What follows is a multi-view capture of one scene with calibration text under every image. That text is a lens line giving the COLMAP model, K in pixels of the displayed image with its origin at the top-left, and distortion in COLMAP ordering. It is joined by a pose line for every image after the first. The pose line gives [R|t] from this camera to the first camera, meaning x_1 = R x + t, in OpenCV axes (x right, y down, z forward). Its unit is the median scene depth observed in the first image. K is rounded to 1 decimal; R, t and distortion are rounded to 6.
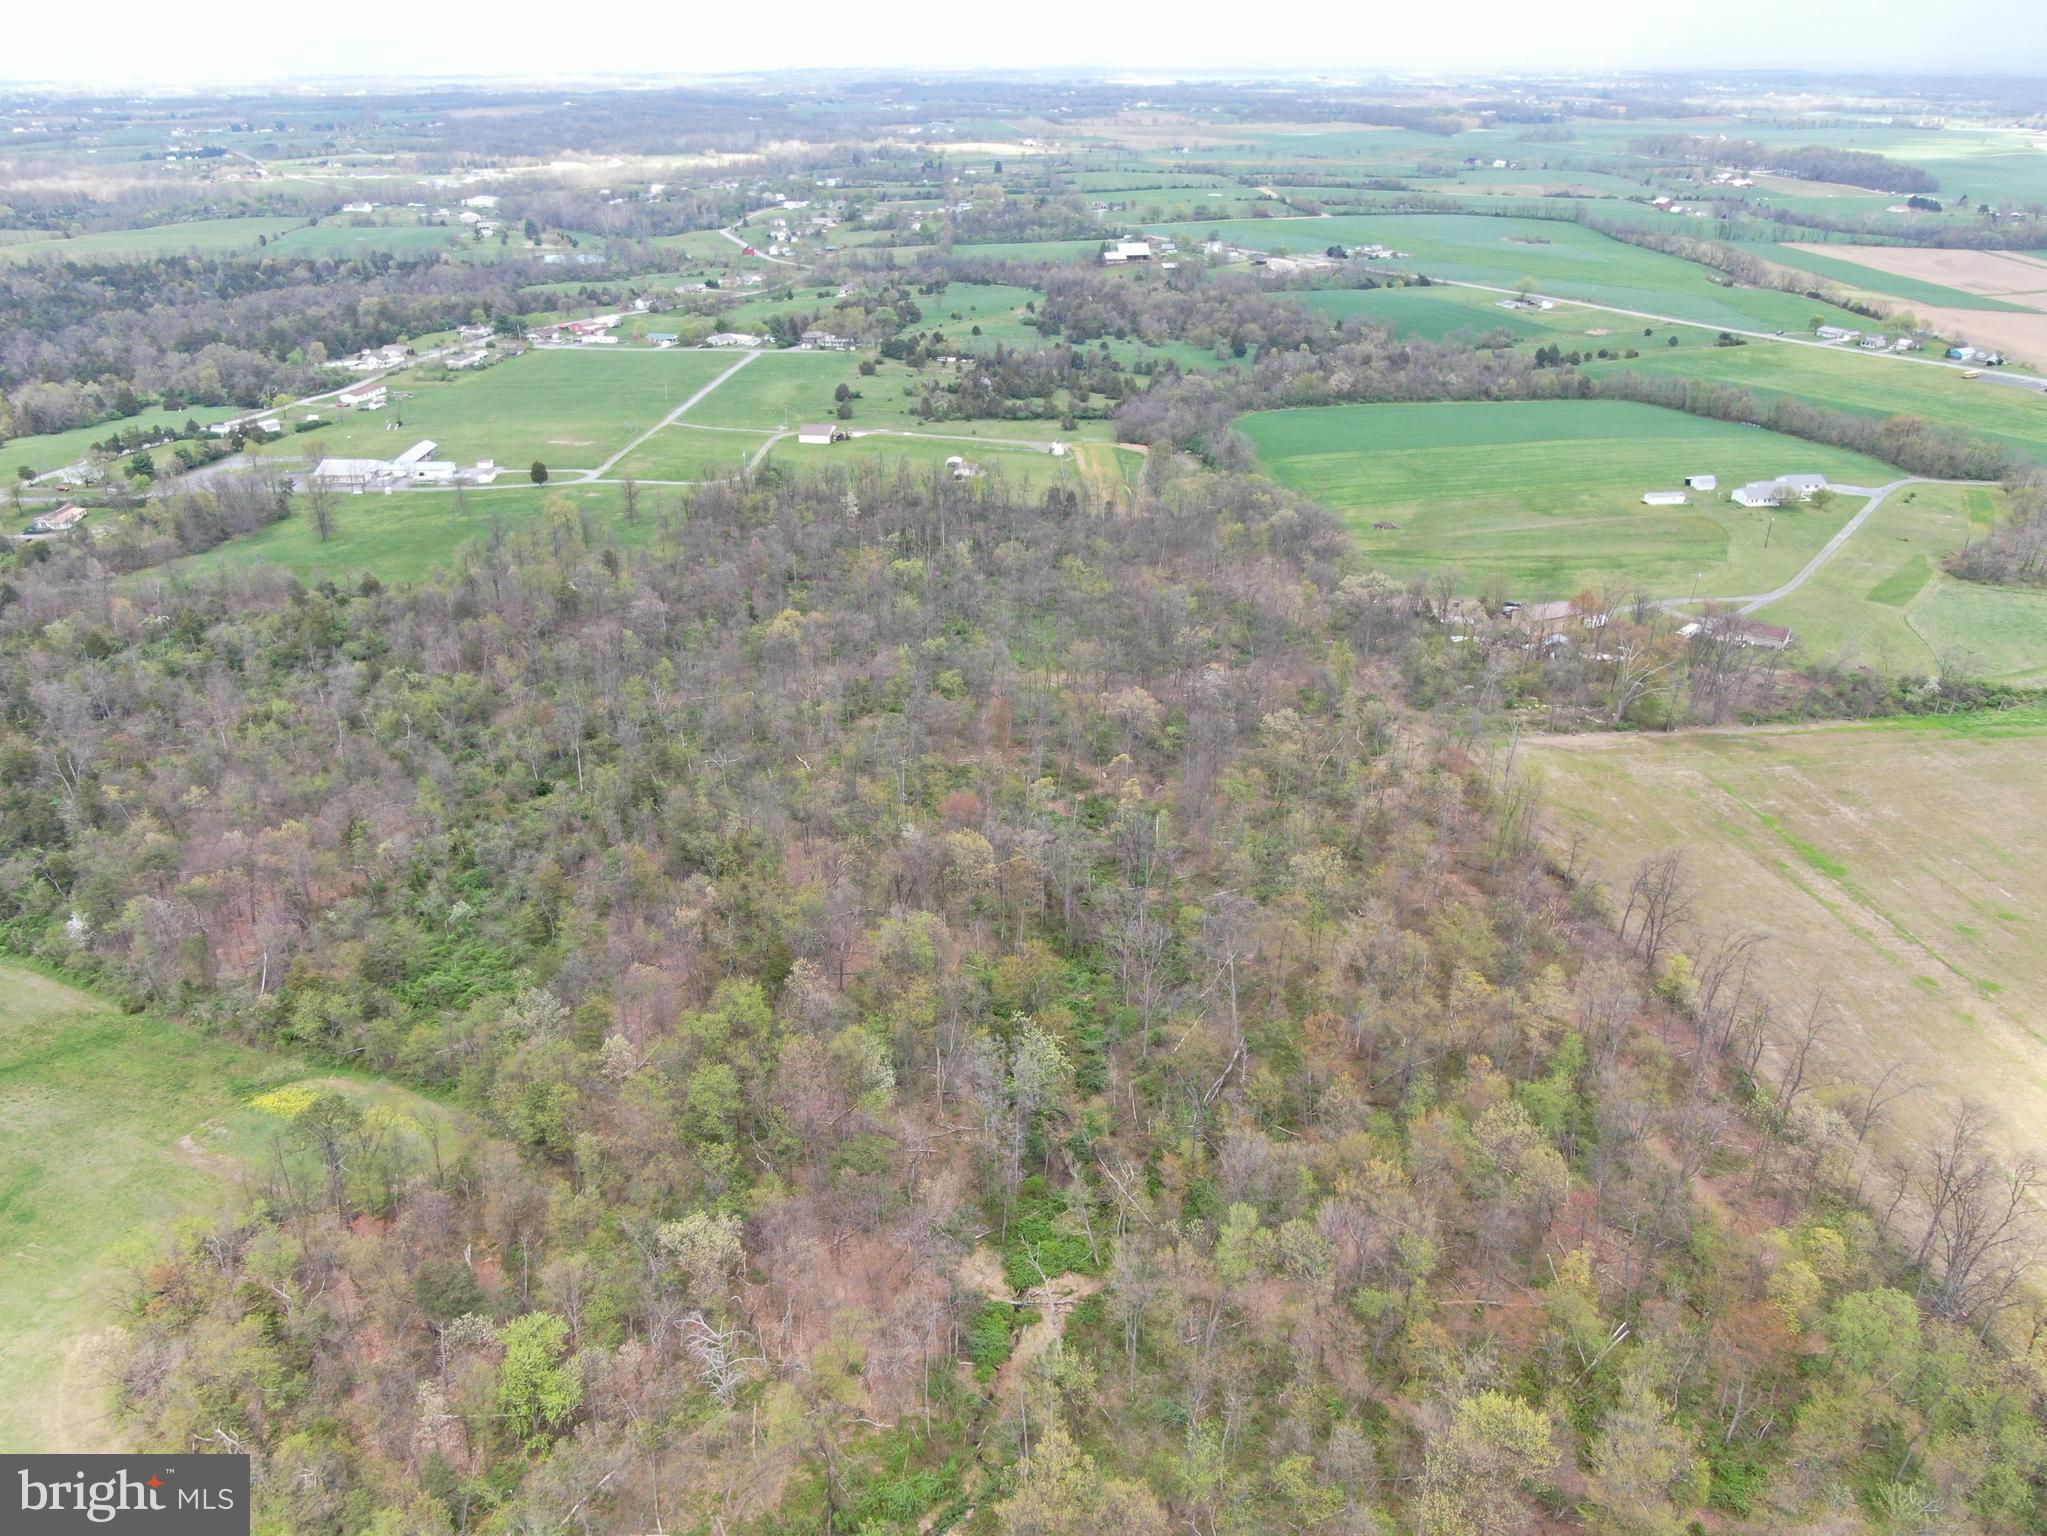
lens RADIAL K [[1470.6, 0, 1024.6], [0, 1470.6, 766.3], [0, 0, 1]] dist [-0.021865, 0.013109]
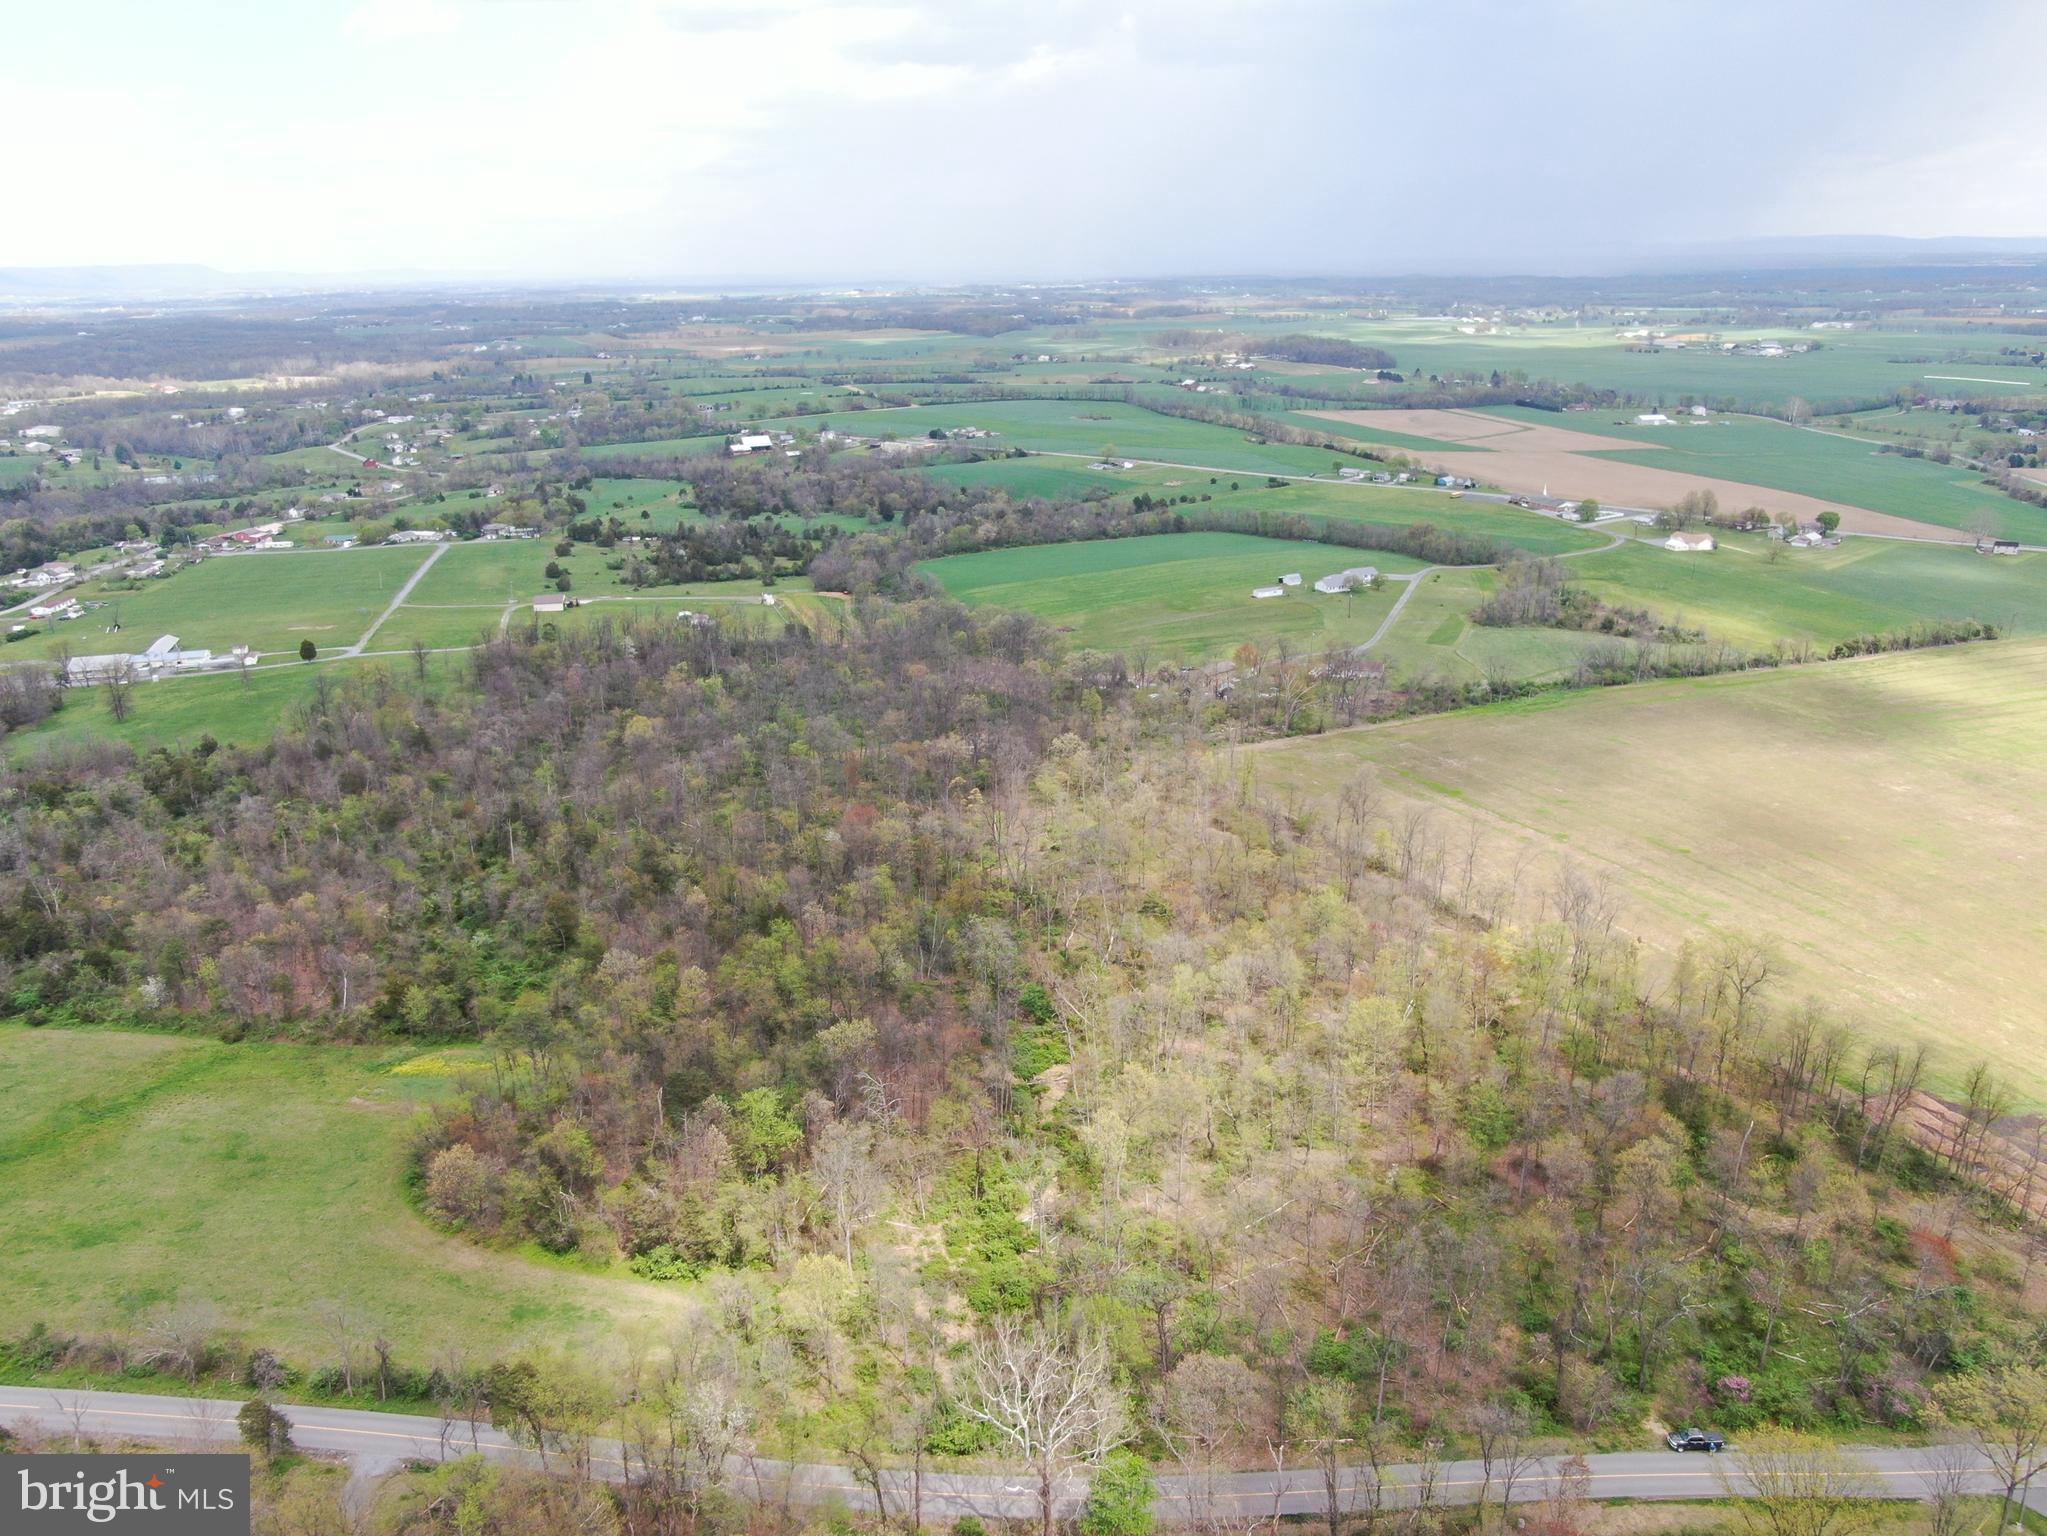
lens RADIAL K [[1470.0, 0, 1023.5], [0, 1470.0, 768.0], [0, 0, 1]] dist [-0.021592, 0.012059]
pose [[0.956868, -0.107164, 0.270035, -0.082588], [0.140205, 0.984416, -0.106148, 0.047027], [-0.254452, 0.139430, 0.956981, -0.097148]]
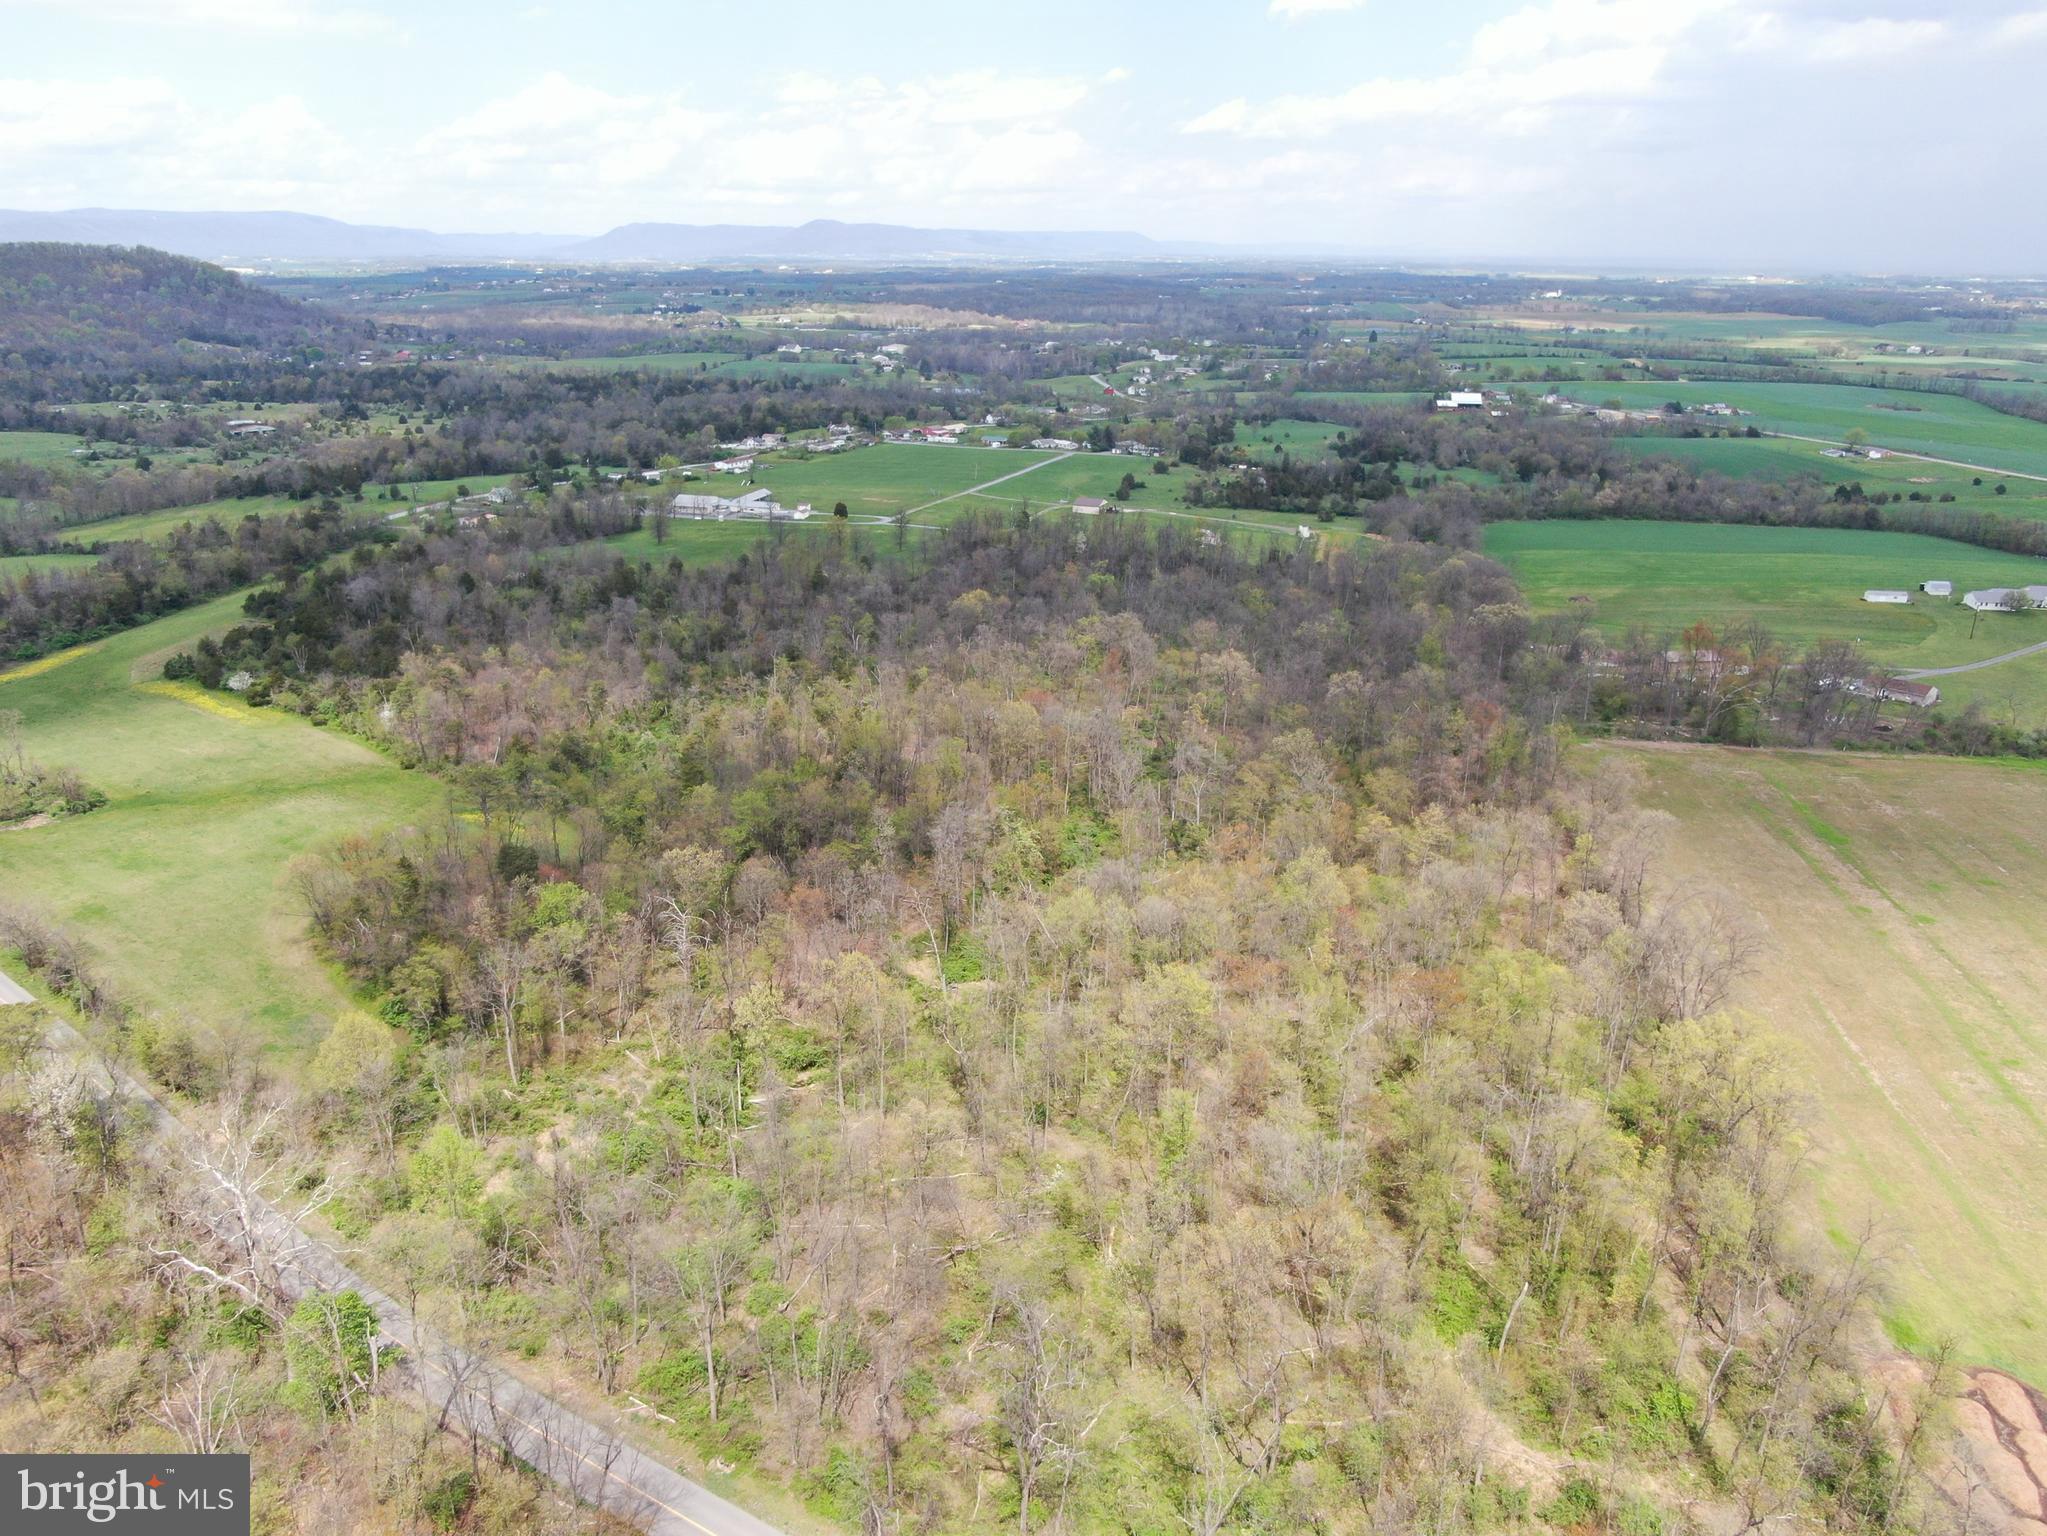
lens RADIAL K [[1469.5, 0, 1026.4], [0, 1469.5, 769.6], [0, 0, 1]] dist [-0.020568, 0.011437]
pose [[0.963913, 0.098737, -0.247231, 0.081717], [-0.125961, 0.987301, -0.096800, 0.065140], [0.234533, 0.124448, 0.964109, -0.052422]]
